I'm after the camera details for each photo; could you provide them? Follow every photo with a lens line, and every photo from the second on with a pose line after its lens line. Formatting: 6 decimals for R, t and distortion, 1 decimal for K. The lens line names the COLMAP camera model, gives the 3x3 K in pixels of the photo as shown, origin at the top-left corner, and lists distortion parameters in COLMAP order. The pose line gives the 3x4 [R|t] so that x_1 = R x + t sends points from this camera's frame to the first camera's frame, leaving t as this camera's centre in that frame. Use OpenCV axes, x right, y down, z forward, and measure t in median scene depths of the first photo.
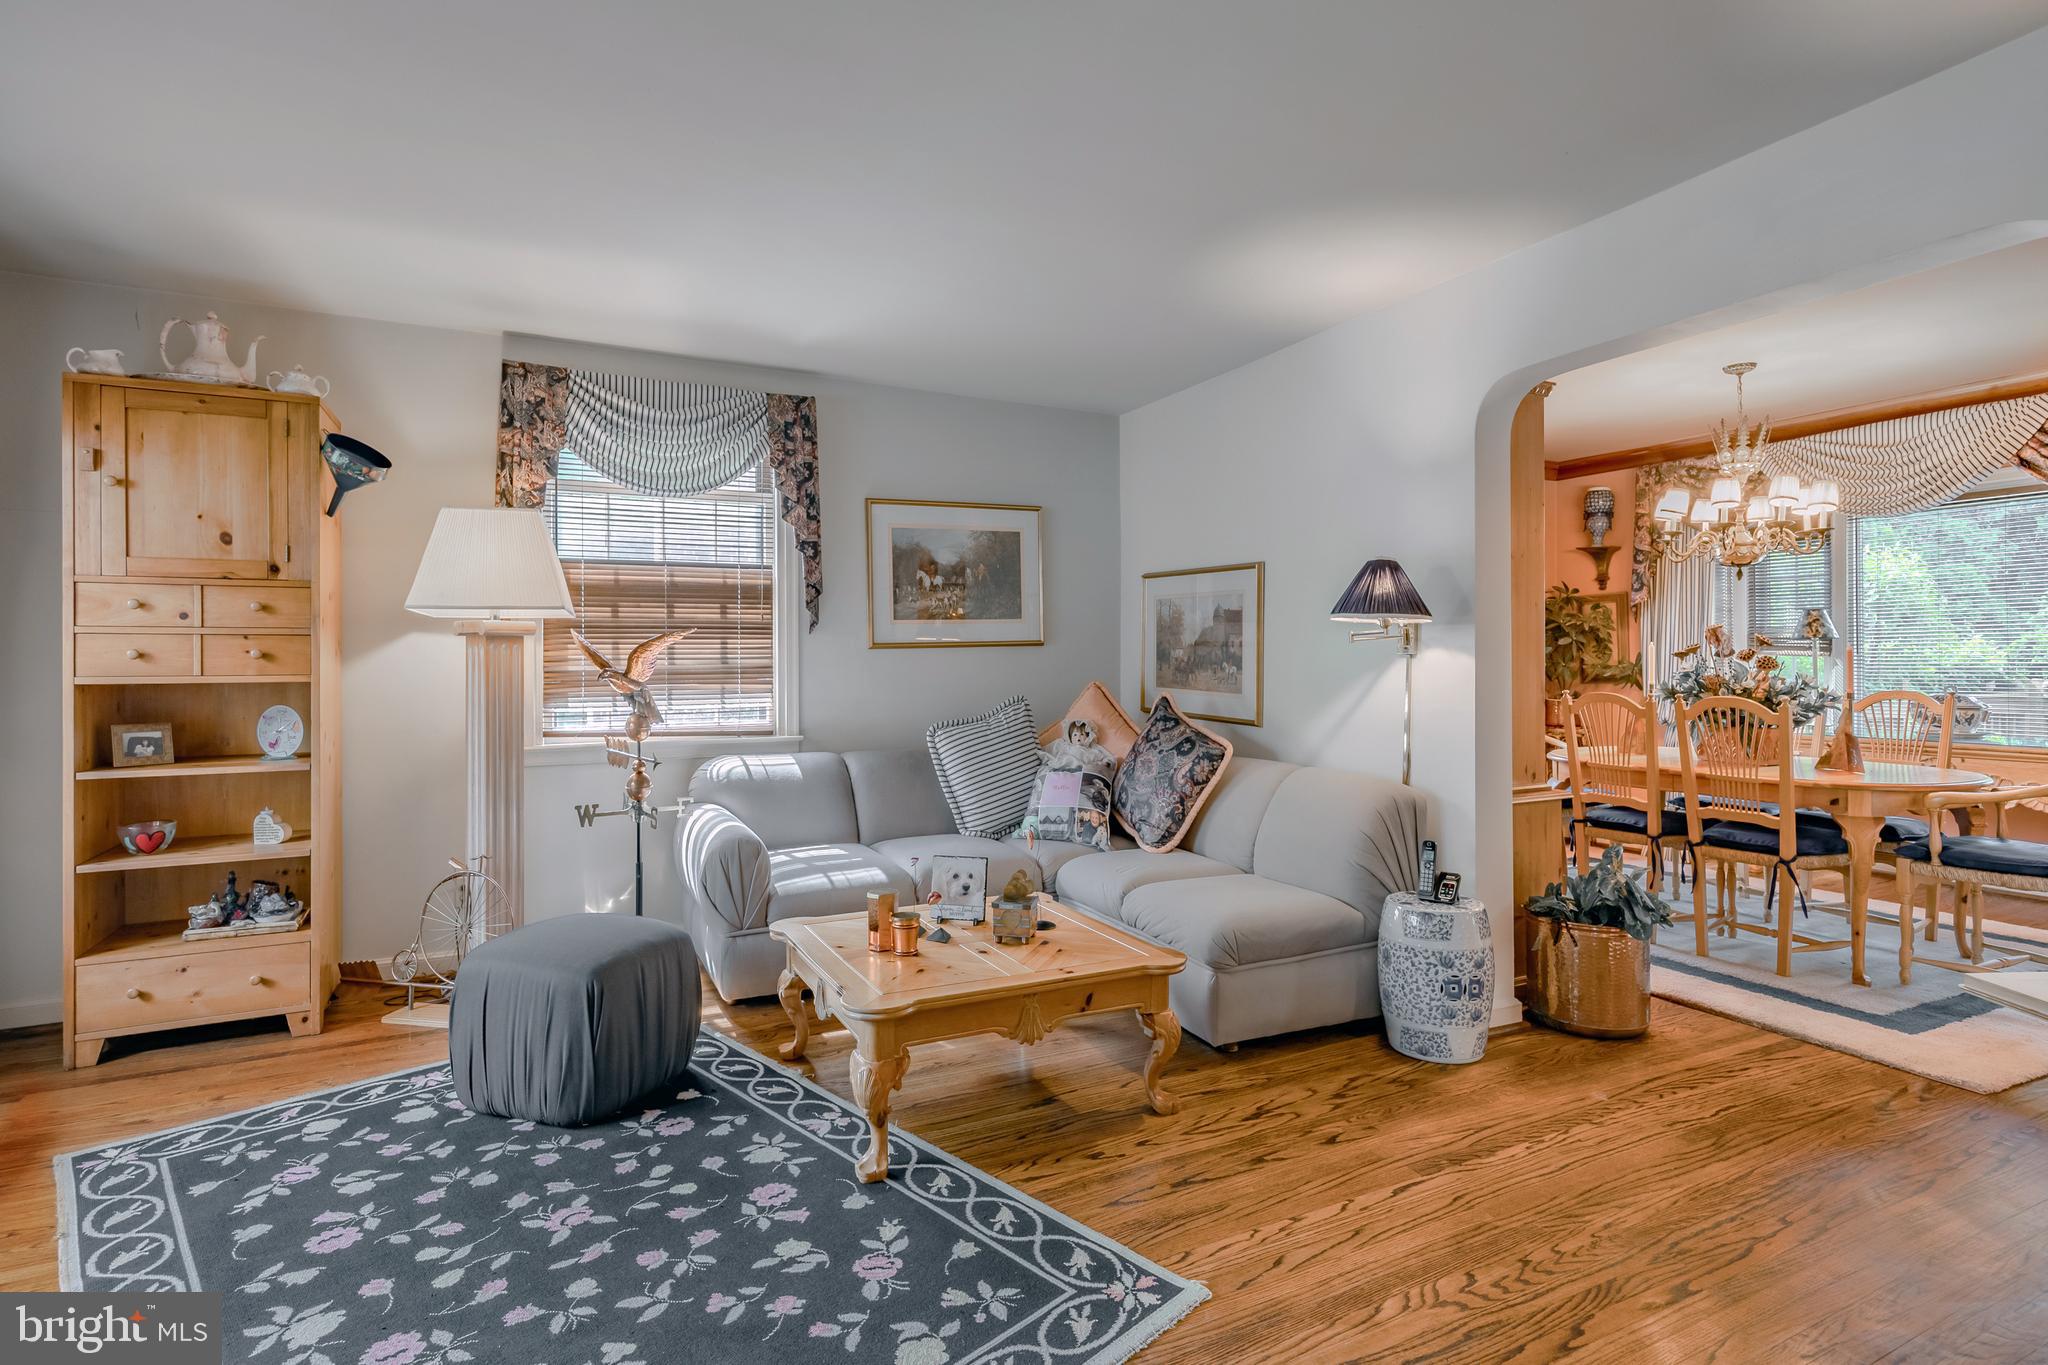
lens RADIAL K [[999.8, 0, 1038.8], [0, 999.8, 653.2], [0, 0, 1]] dist [0.001568, 0.001678]
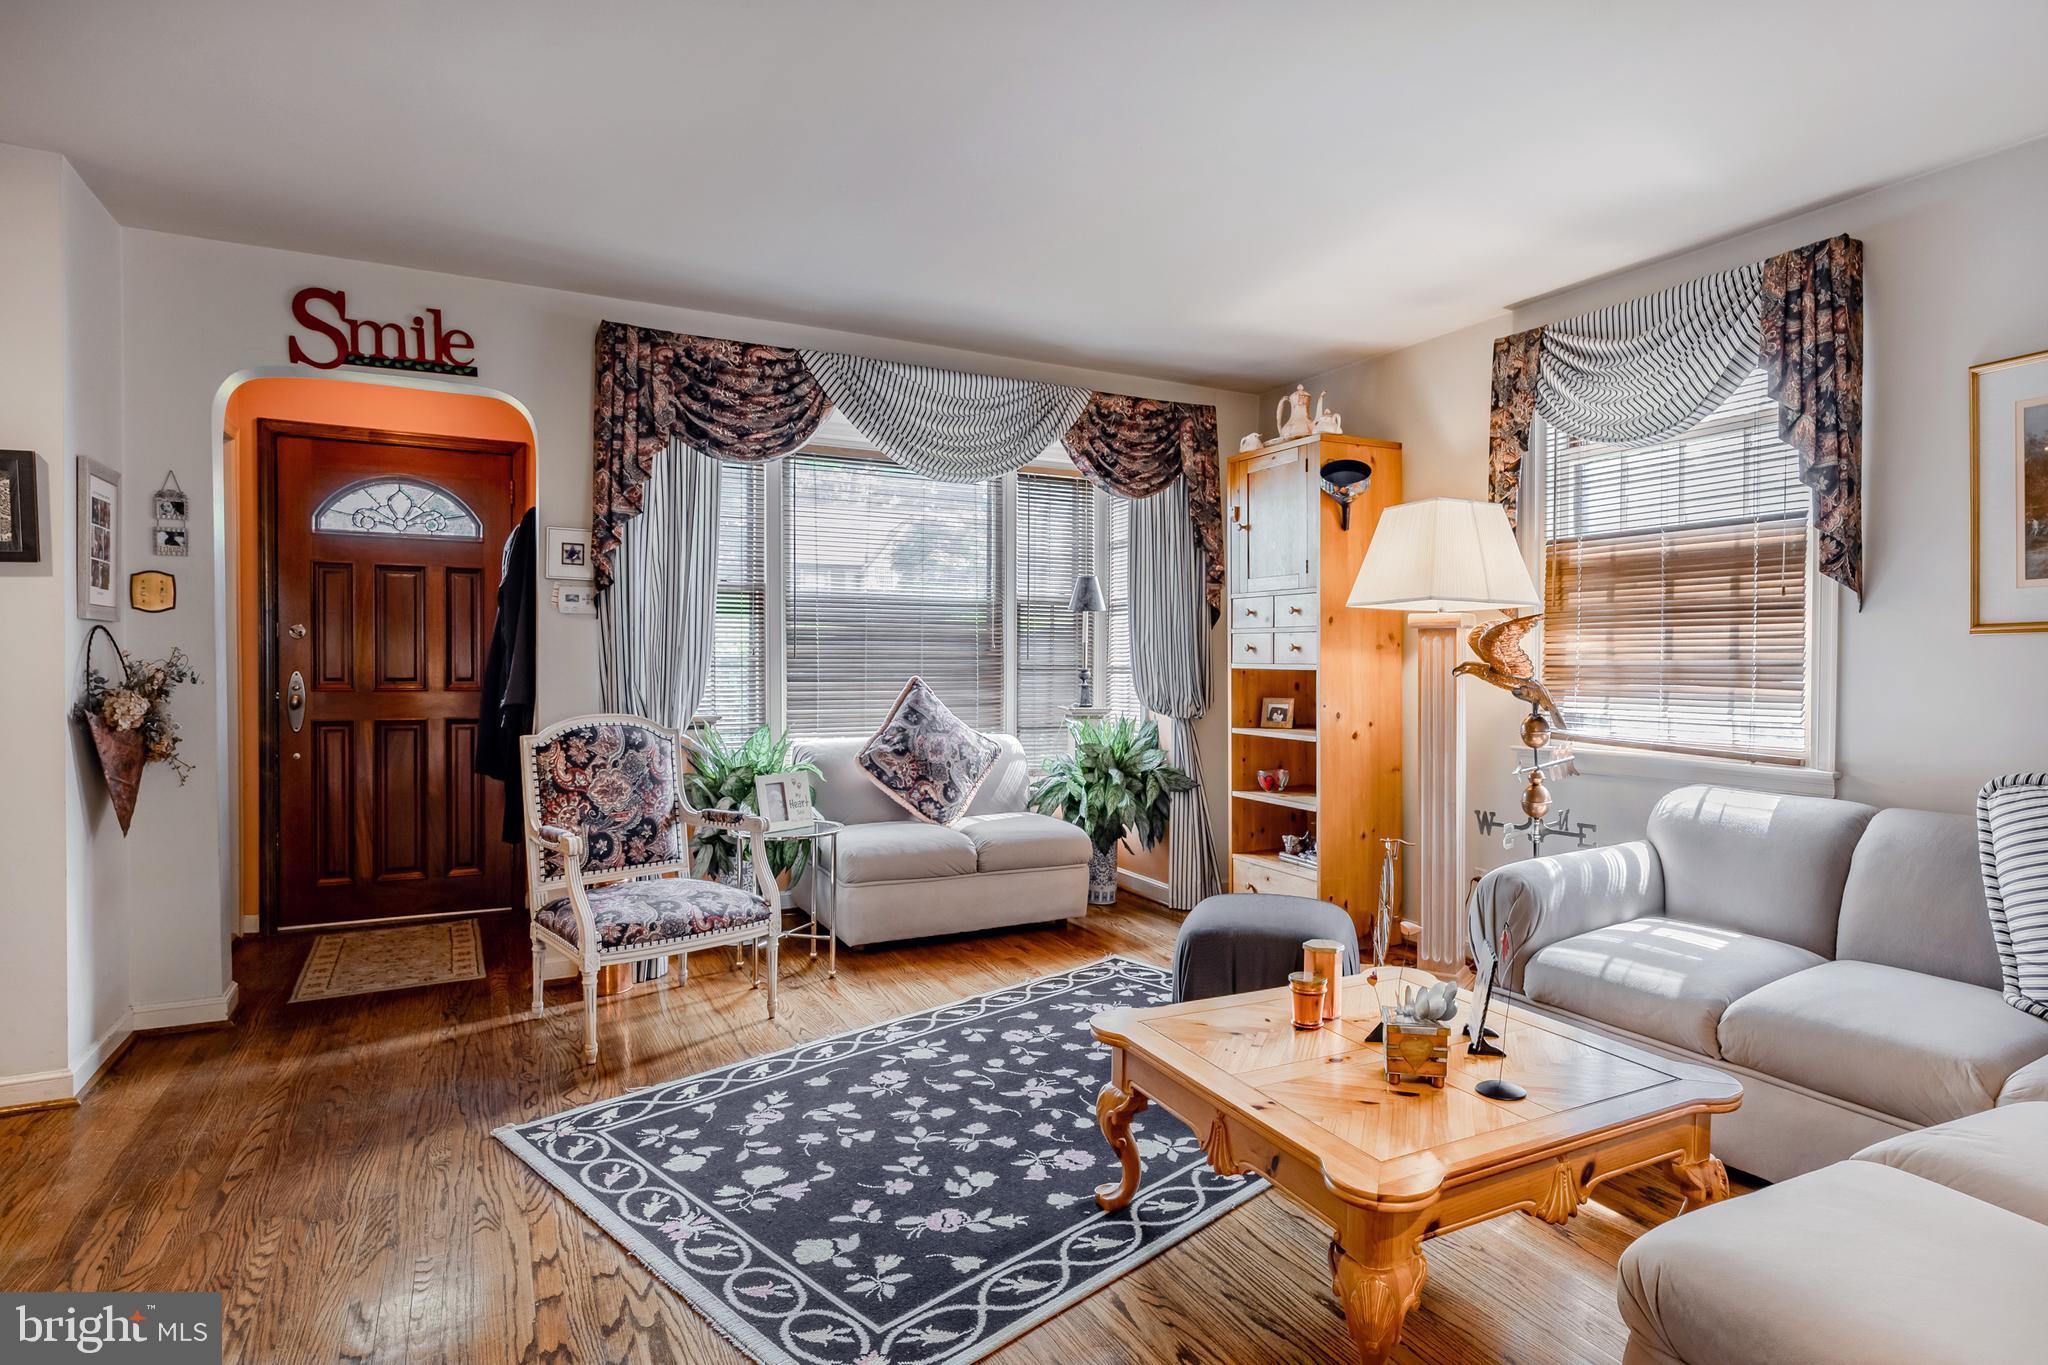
lens RADIAL K [[1124.6, 0, 1103.6], [0, 1124.6, 668.0], [0, 0, 1]] dist [0.001438, -0.001300]
pose [[0.033080, 0.014987, -0.999340, 0.613908], [0.003099, 0.999881, 0.015098, 0.004516], [0.999448, -0.003597, 0.033030, 0.672174]]
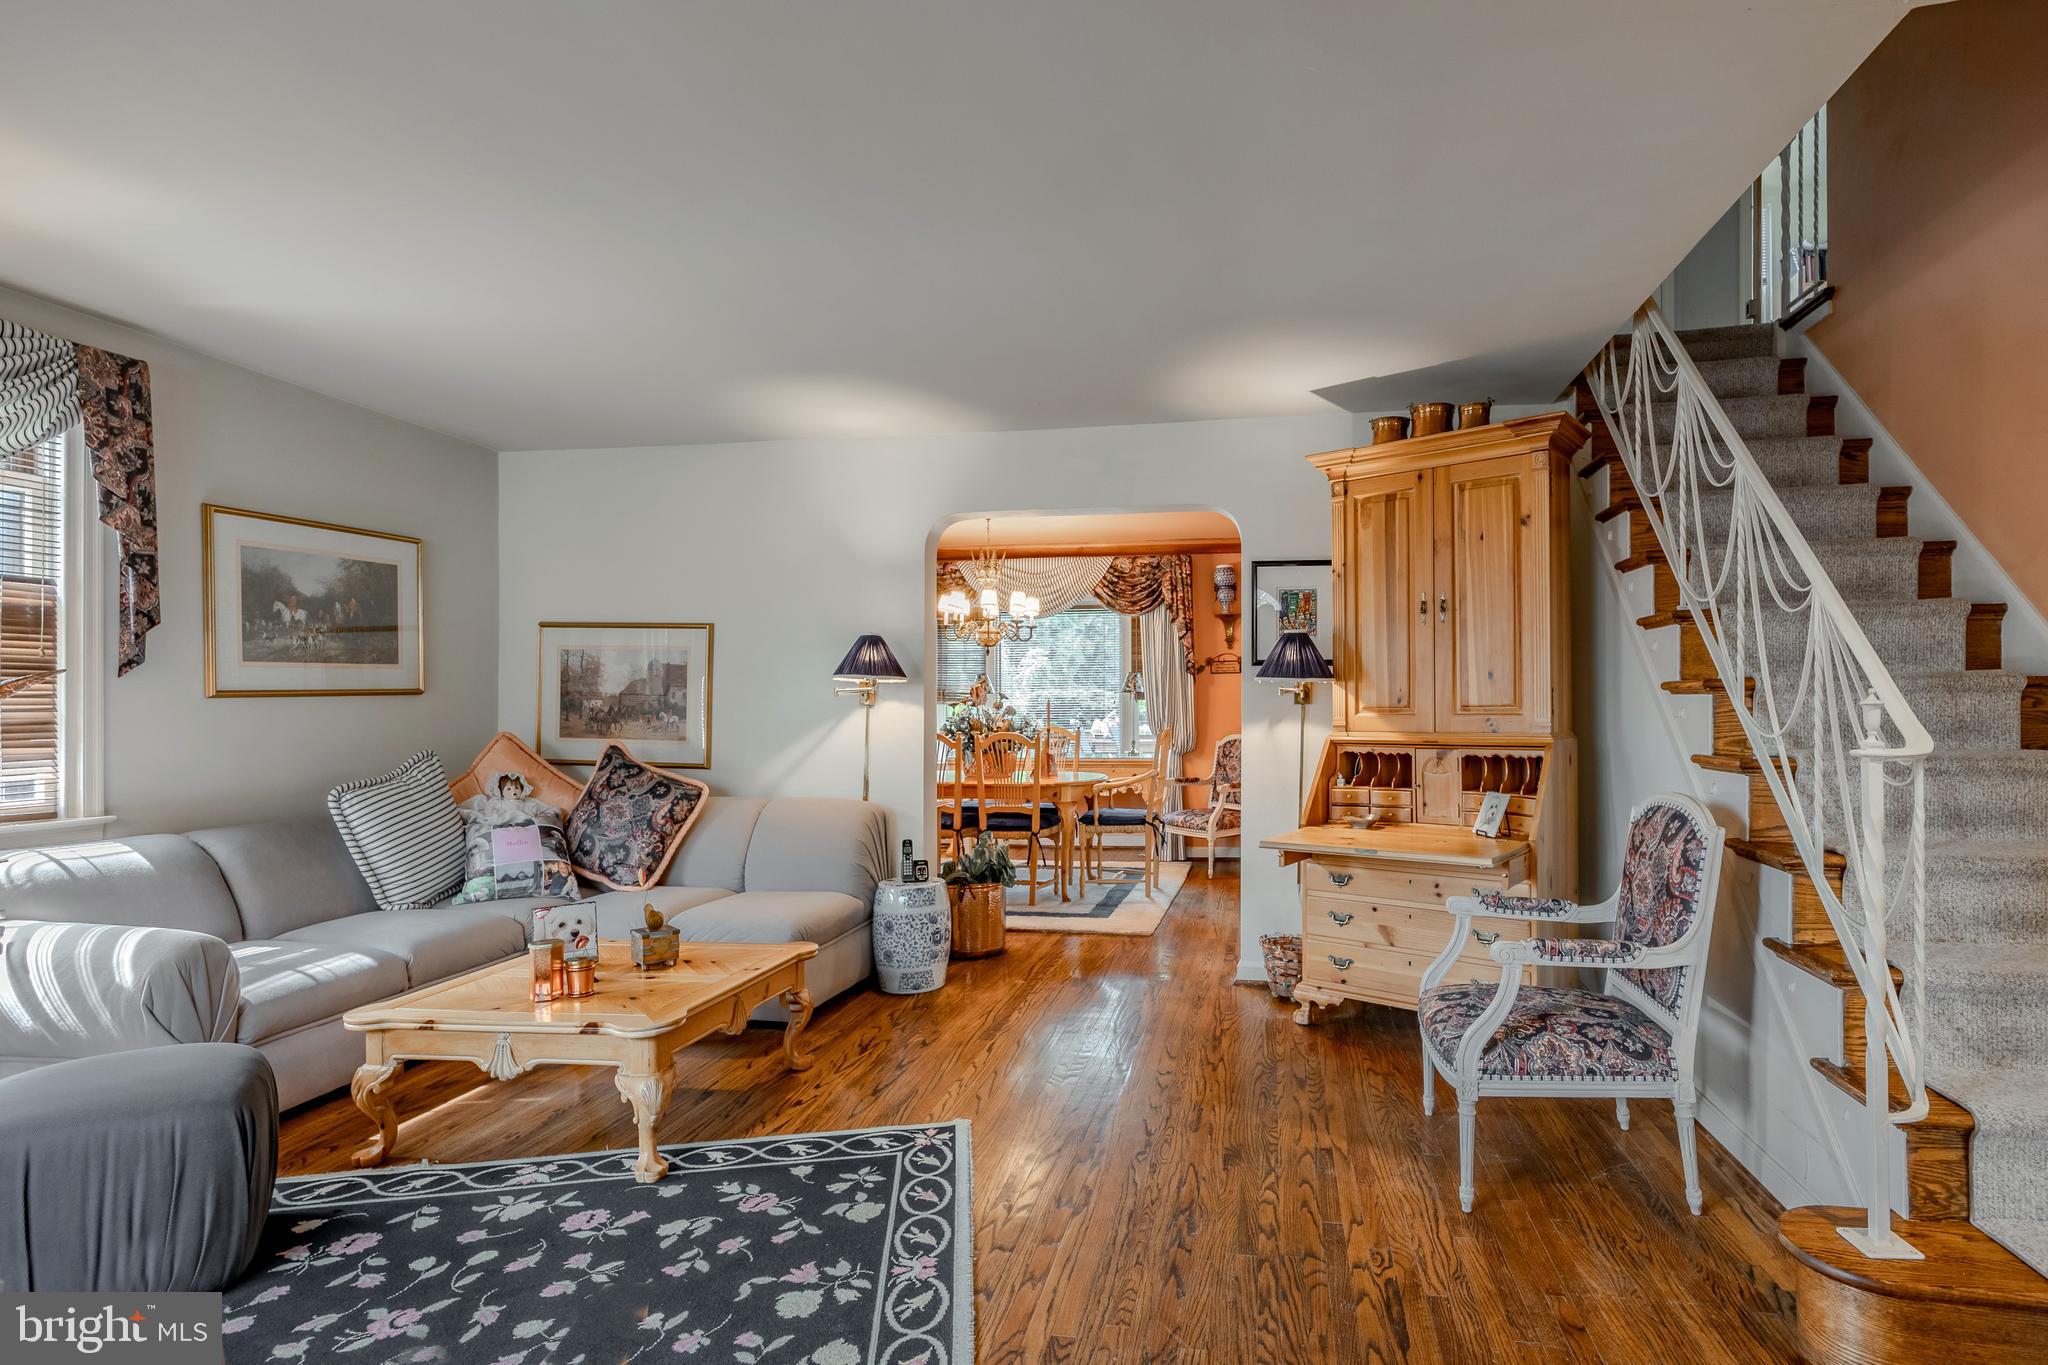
lens RADIAL K [[999.8, 0, 1139.4], [0, 999.8, 689.1], [0, 0, 1]] dist [0.001568, 0.001678]
pose [[0.566970, 0.013064, 0.823635, -0.549744], [-0.005132, 0.999911, -0.012327, -0.006666], [-0.823722, 0.002762, 0.566986, -0.056111]]
